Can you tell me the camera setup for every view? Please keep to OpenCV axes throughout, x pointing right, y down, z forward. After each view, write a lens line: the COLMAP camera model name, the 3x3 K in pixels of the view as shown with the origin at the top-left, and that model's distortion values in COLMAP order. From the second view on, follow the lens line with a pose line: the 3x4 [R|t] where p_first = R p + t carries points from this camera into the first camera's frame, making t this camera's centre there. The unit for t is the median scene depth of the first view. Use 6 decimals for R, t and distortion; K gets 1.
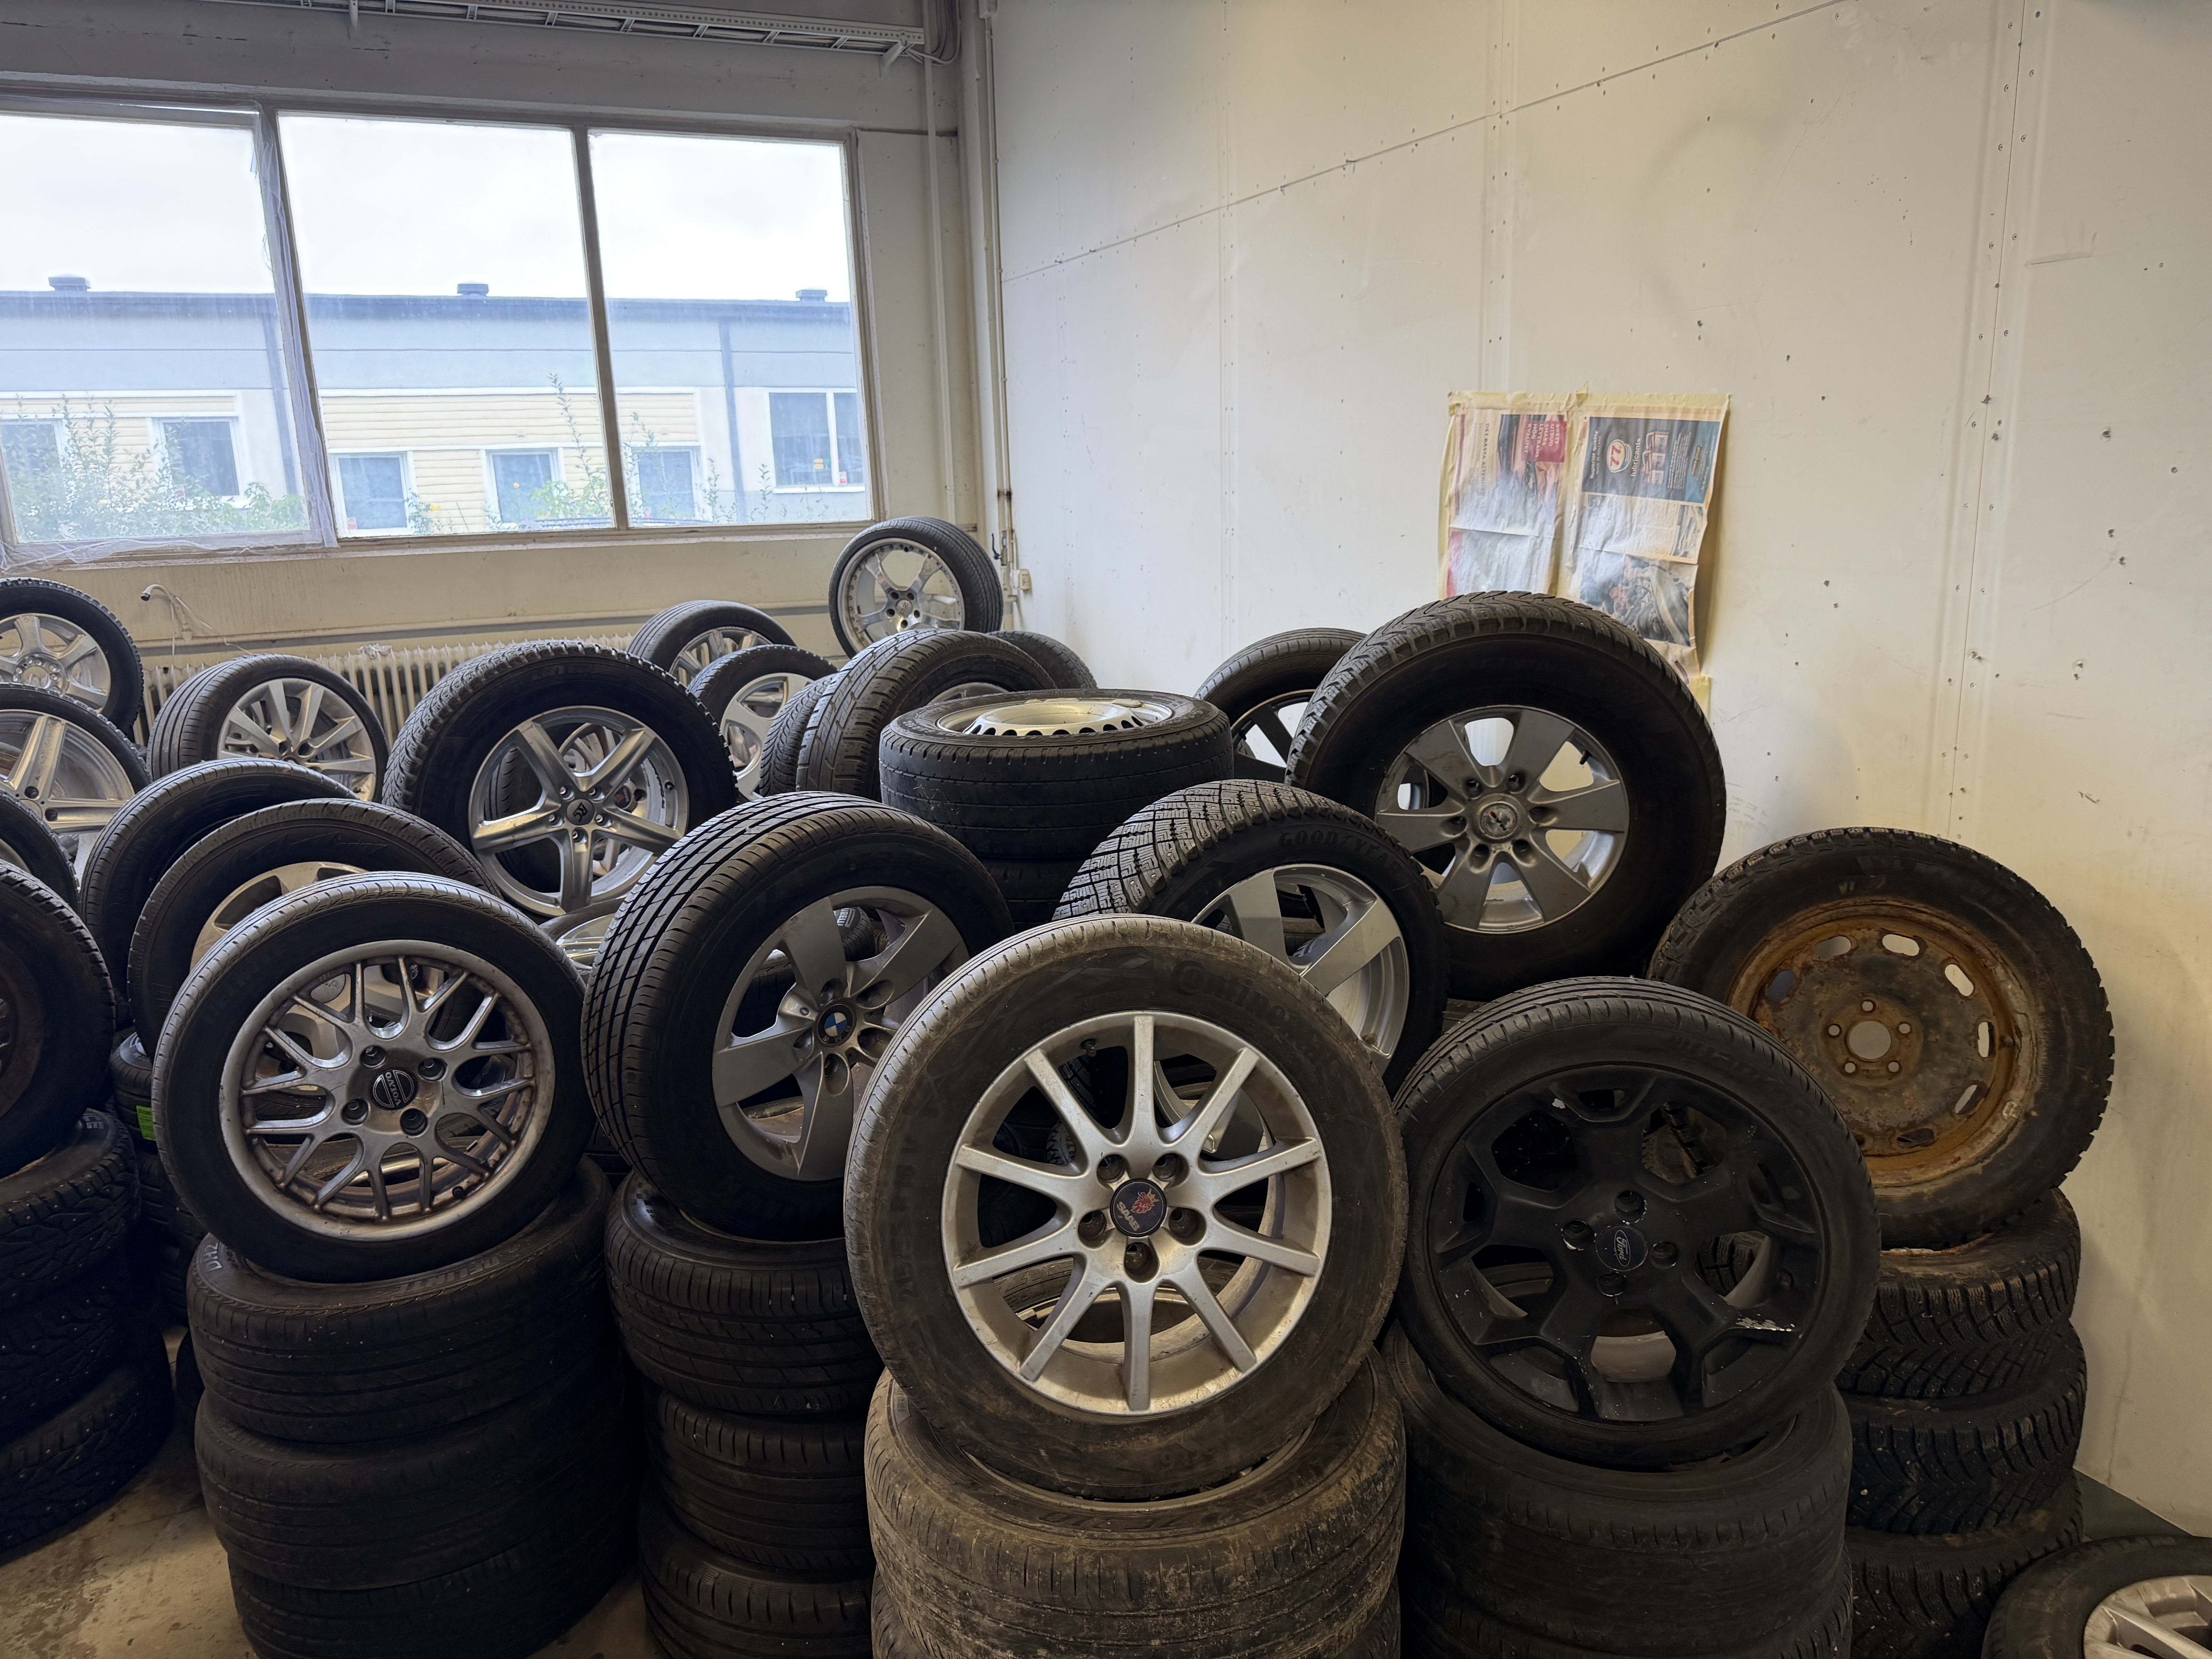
lens RADIAL K [[1565.8, 0, 1101.4], [0, 1565.8, 833.4], [0, 0, 1]] dist [0.031126, -0.038880]
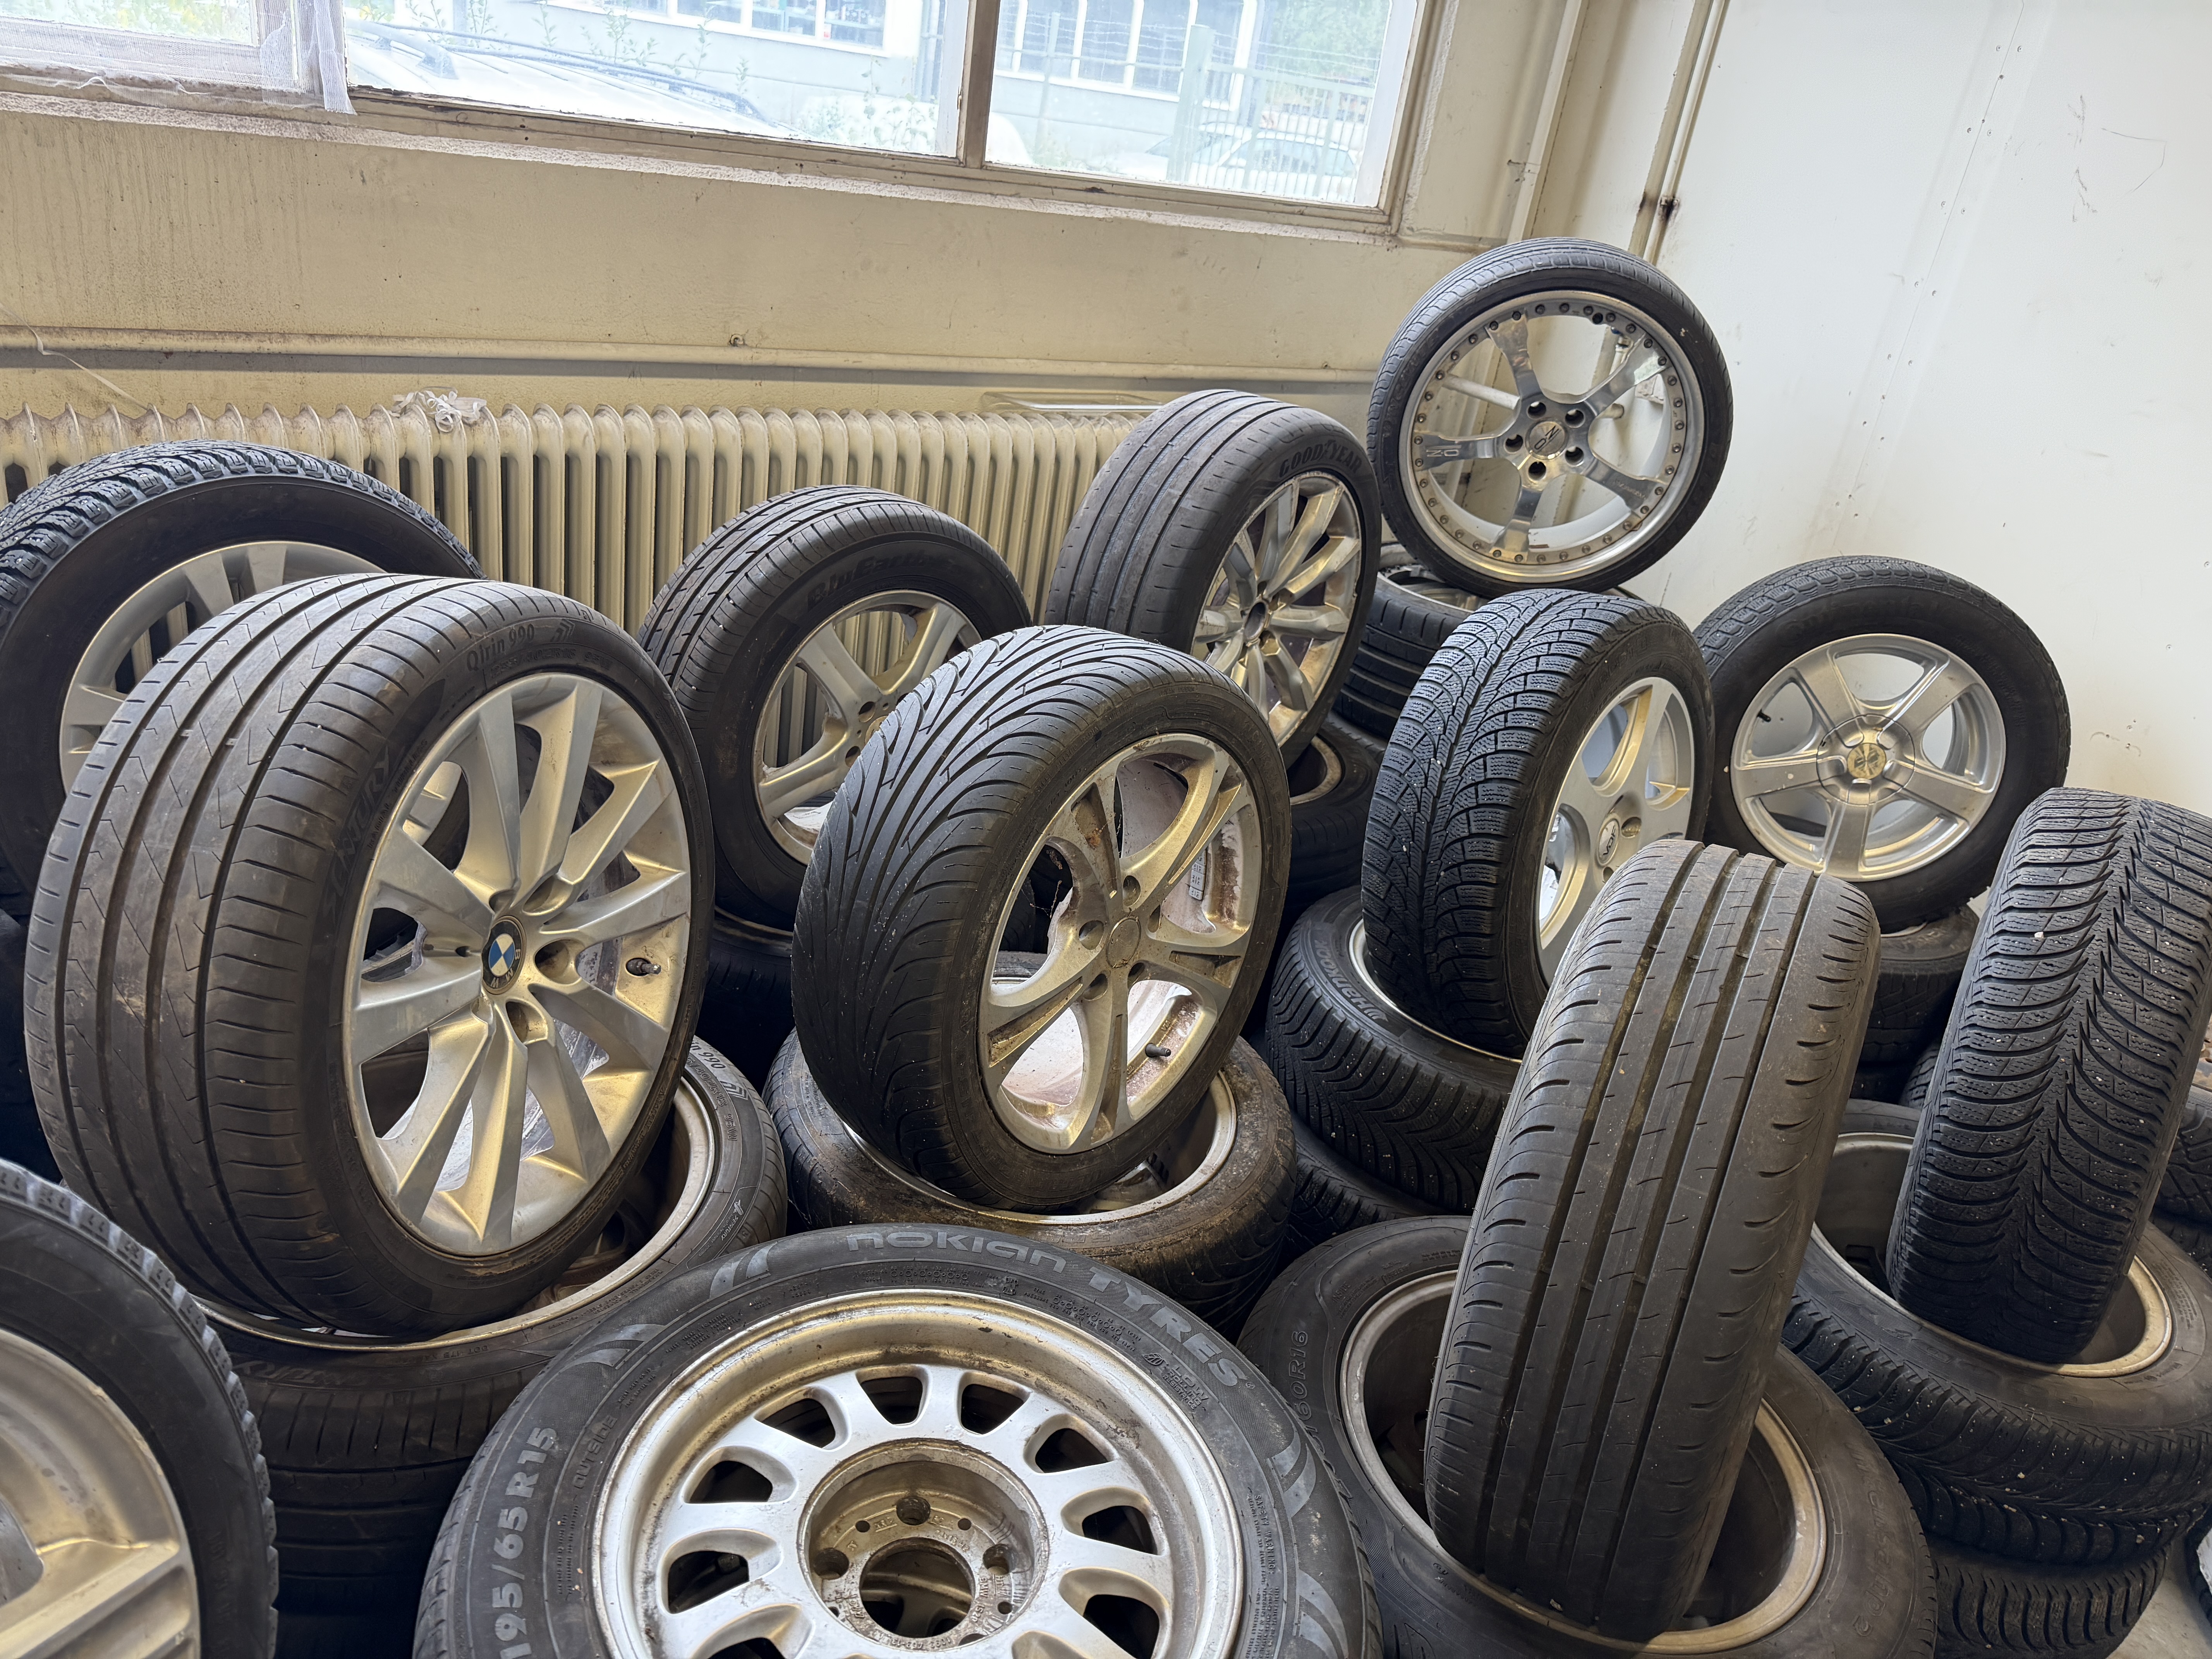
lens RADIAL K [[1565.8, 0, 1092.1], [0, 1565.8, 819.1], [0, 0, 1]] dist [0.031126, -0.038880]
pose [[0.967296, 0.074819, 0.242363, -0.628858], [-0.126862, 0.970115, 0.206838, -0.189834], [-0.219644, -0.230821, 0.947881, 0.907632]]
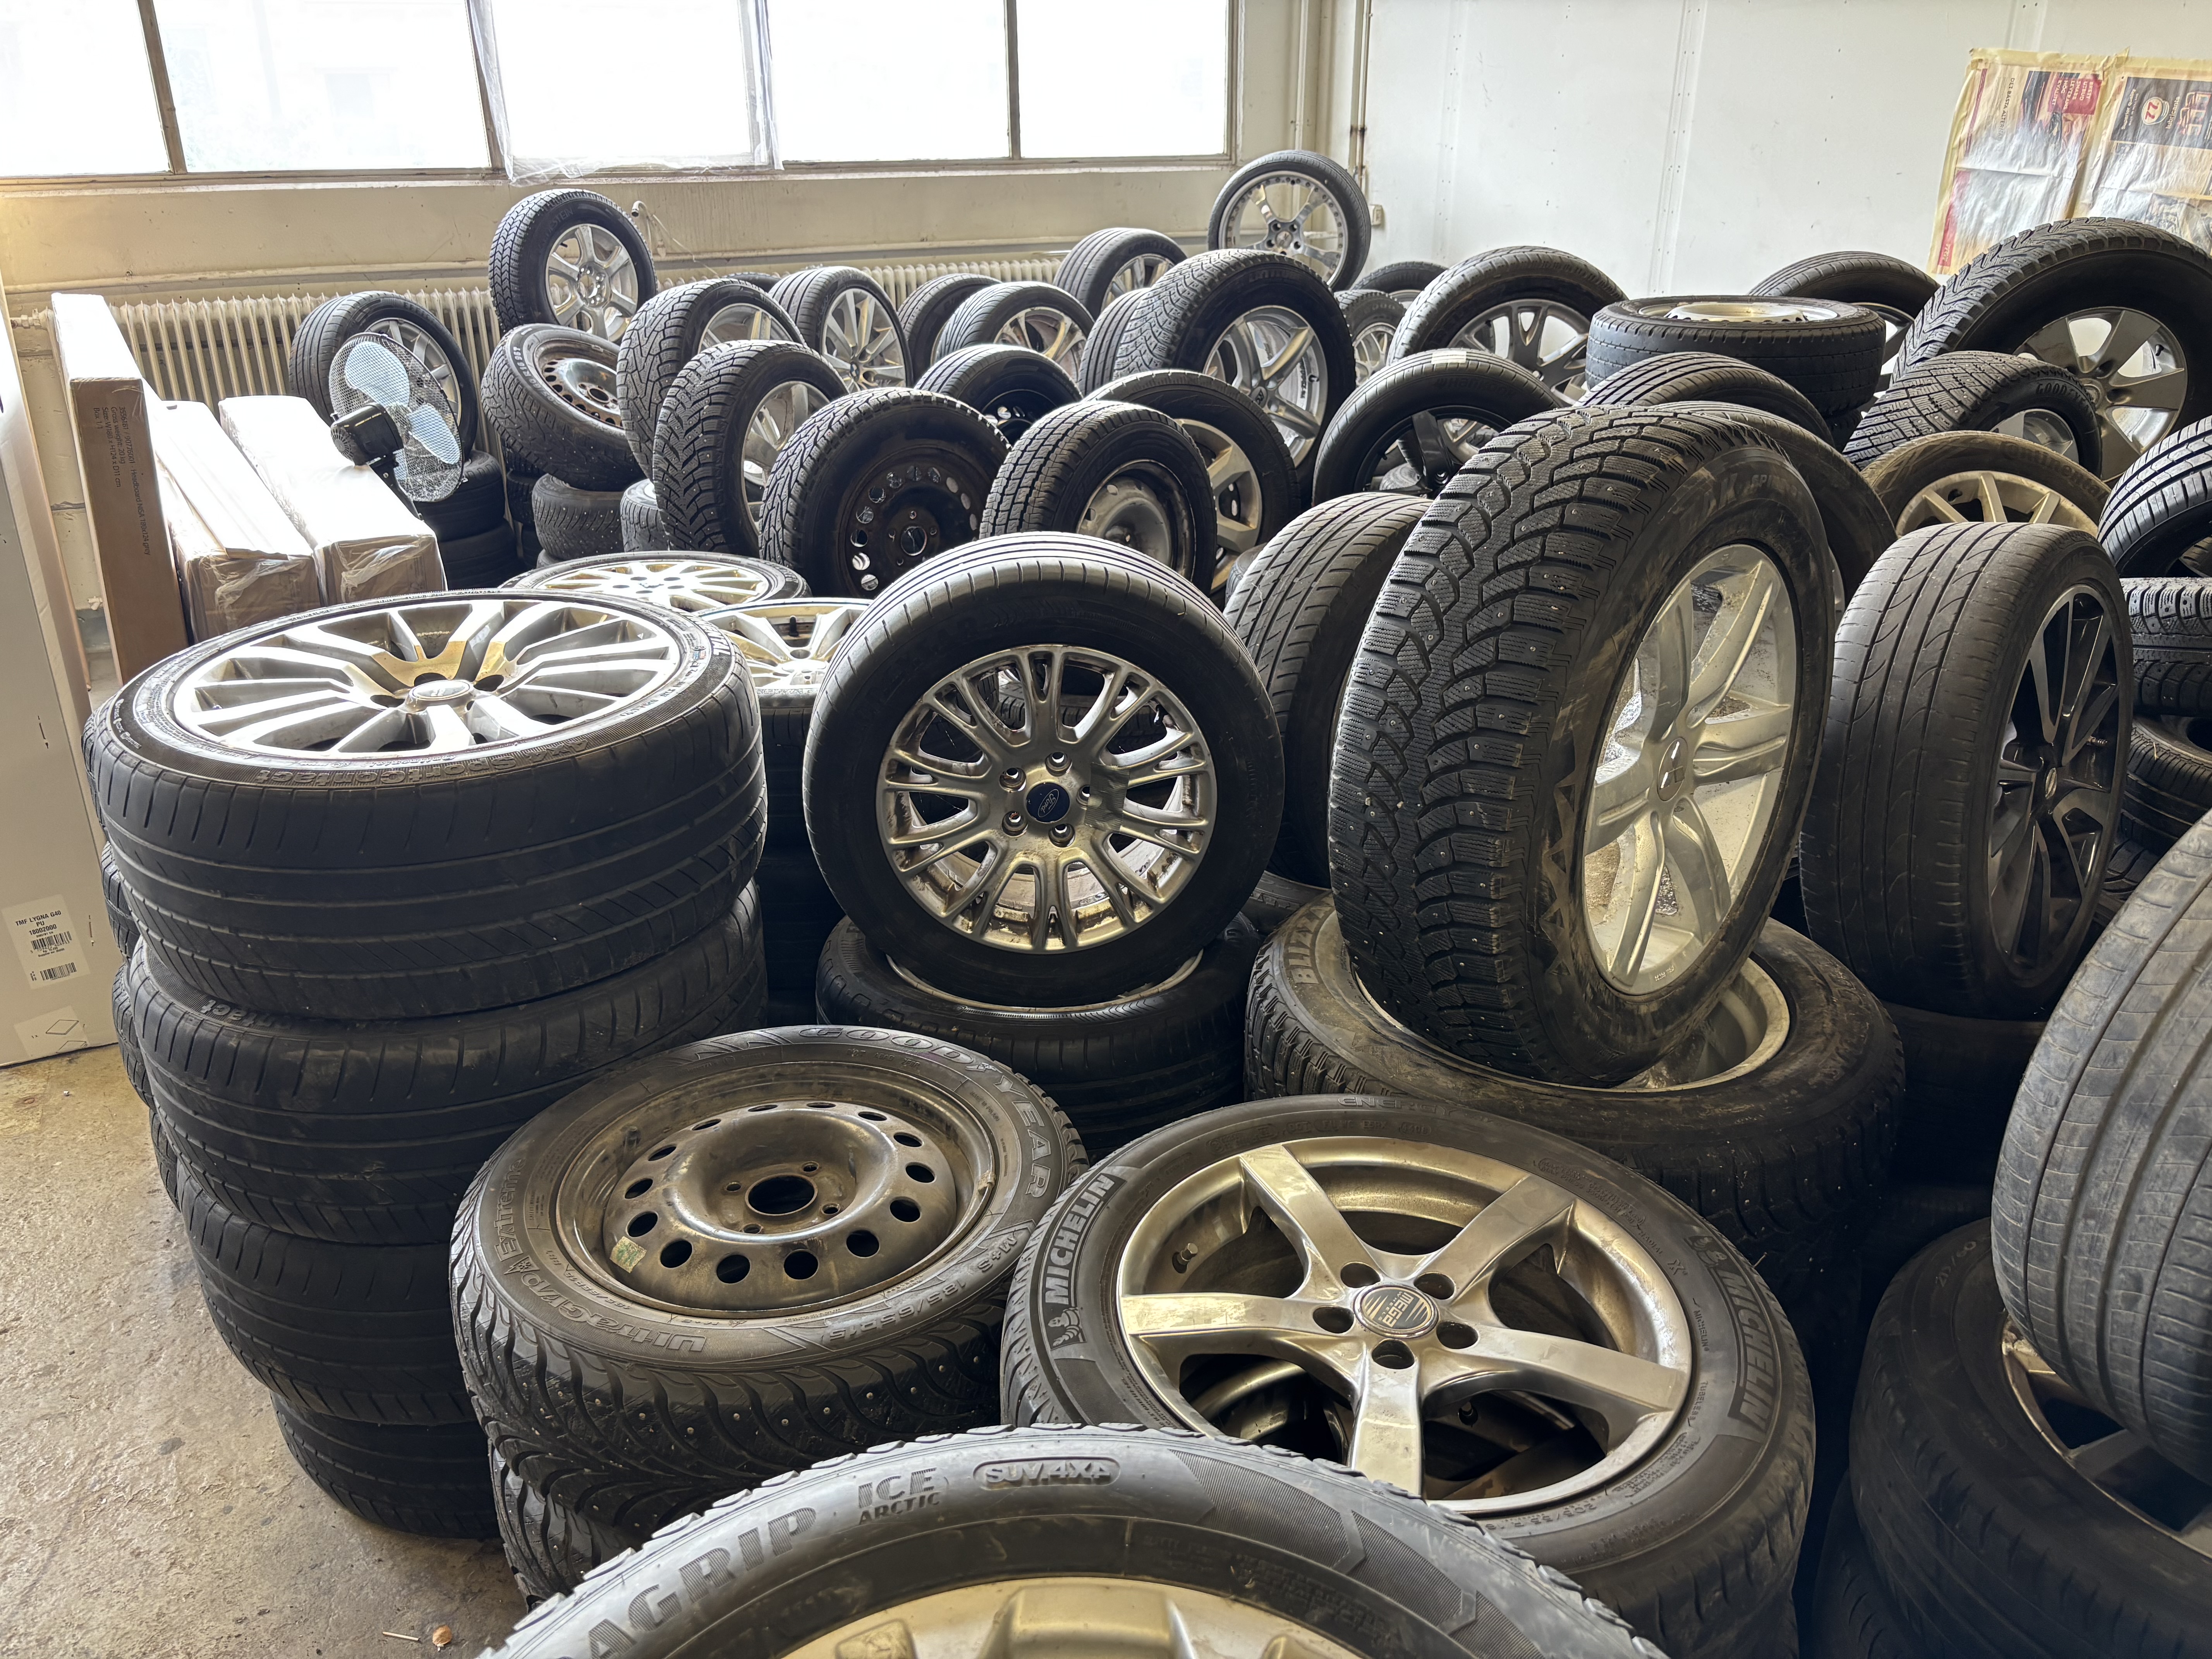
lens RADIAL K [[1675.2, 0, 1096.5], [0, 1675.2, 811.8], [0, 0, 1]] dist [0.039722, -0.049065]
pose [[0.998830, 0.006931, 0.047859, -0.518854], [-0.014786, 0.986050, 0.165792, 0.089508], [-0.046042, -0.166305, 0.984999, -0.335860]]
